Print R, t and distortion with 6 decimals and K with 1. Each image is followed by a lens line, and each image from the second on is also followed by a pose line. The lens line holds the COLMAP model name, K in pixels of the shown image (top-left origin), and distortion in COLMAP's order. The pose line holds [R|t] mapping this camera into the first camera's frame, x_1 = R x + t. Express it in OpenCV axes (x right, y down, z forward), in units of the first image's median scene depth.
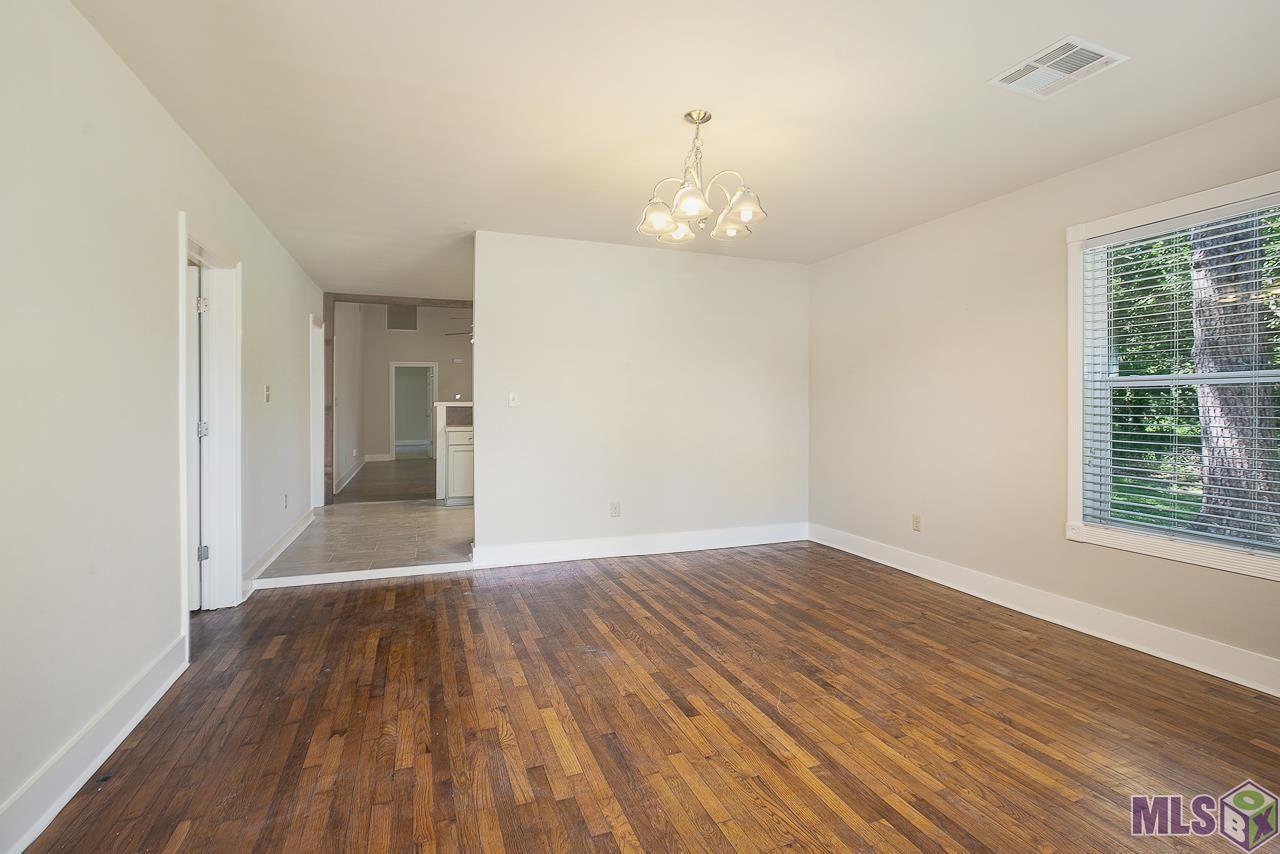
lens RADIAL K [[599.9, 0, 643.9], [0, 599.9, 417.0], [0, 0, 1]] dist [-0.067500, 0.023284]
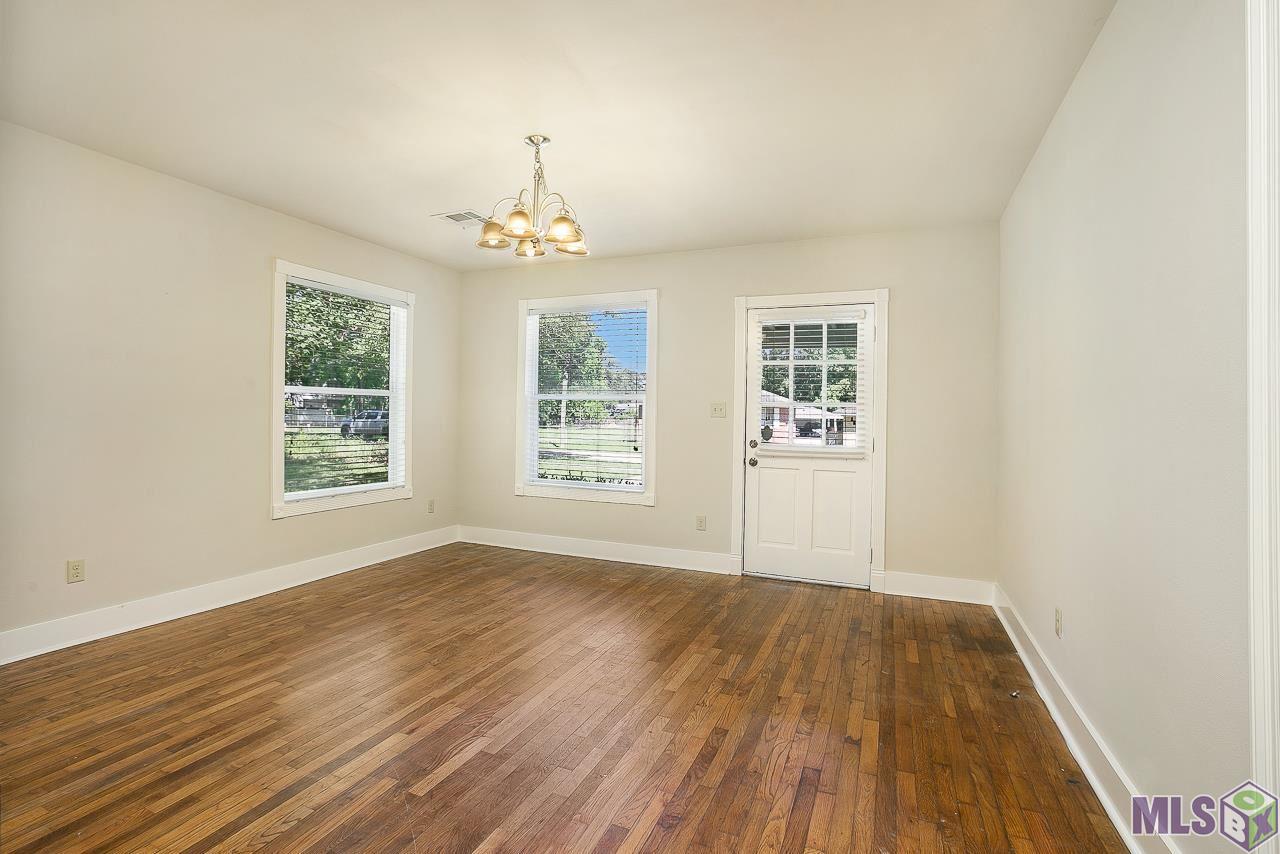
lens RADIAL K [[587.4, 0, 640.7], [0, 587.4, 419.2], [0, 0, 1]] dist [-0.057521, 0.022601]
pose [[-0.722111, -0.014451, 0.691627, -0.728043], [-0.004725, 0.999862, 0.015957, -0.021791], [-0.691761, 0.008255, -0.722079, 1.523793]]
